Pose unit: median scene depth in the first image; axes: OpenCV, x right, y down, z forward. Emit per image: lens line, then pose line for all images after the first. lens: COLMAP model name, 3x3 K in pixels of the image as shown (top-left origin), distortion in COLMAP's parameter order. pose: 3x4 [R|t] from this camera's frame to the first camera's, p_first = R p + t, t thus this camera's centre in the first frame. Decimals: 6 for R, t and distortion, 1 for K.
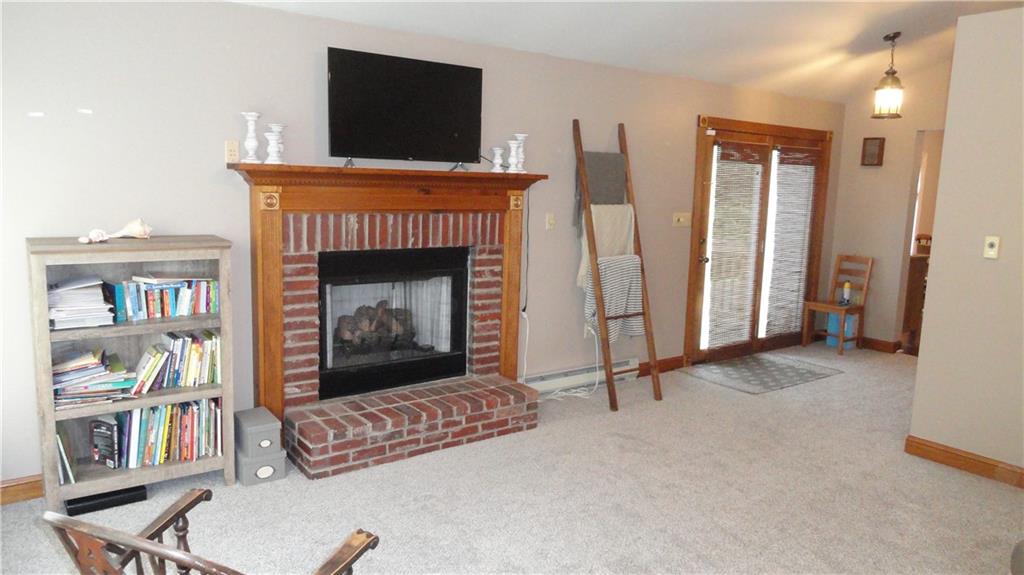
lens RADIAL K [[723.2, 0, 514.1], [0, 723.2, 286.4], [0, 0, 1]] dist [-0.002630, 0.003256]
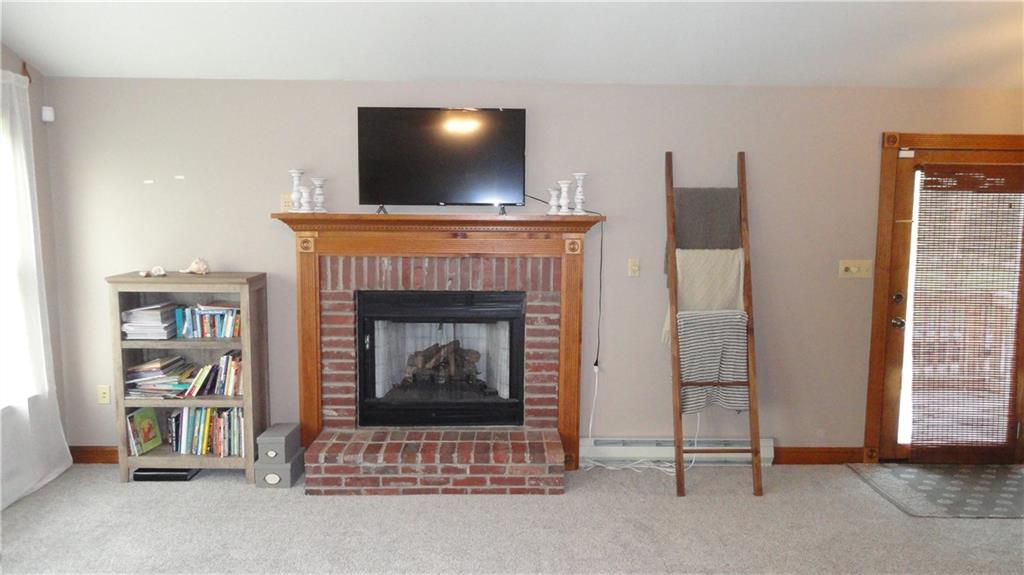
lens RADIAL K [[723.2, 0, 513.4], [0, 723.2, 287.2], [0, 0, 1]] dist [-0.002630, 0.003256]
pose [[0.809809, 0.038937, -0.585401, 0.541973], [-0.069432, 0.997144, -0.029725, -0.034637], [0.582571, 0.064717, 0.810199, 0.232350]]
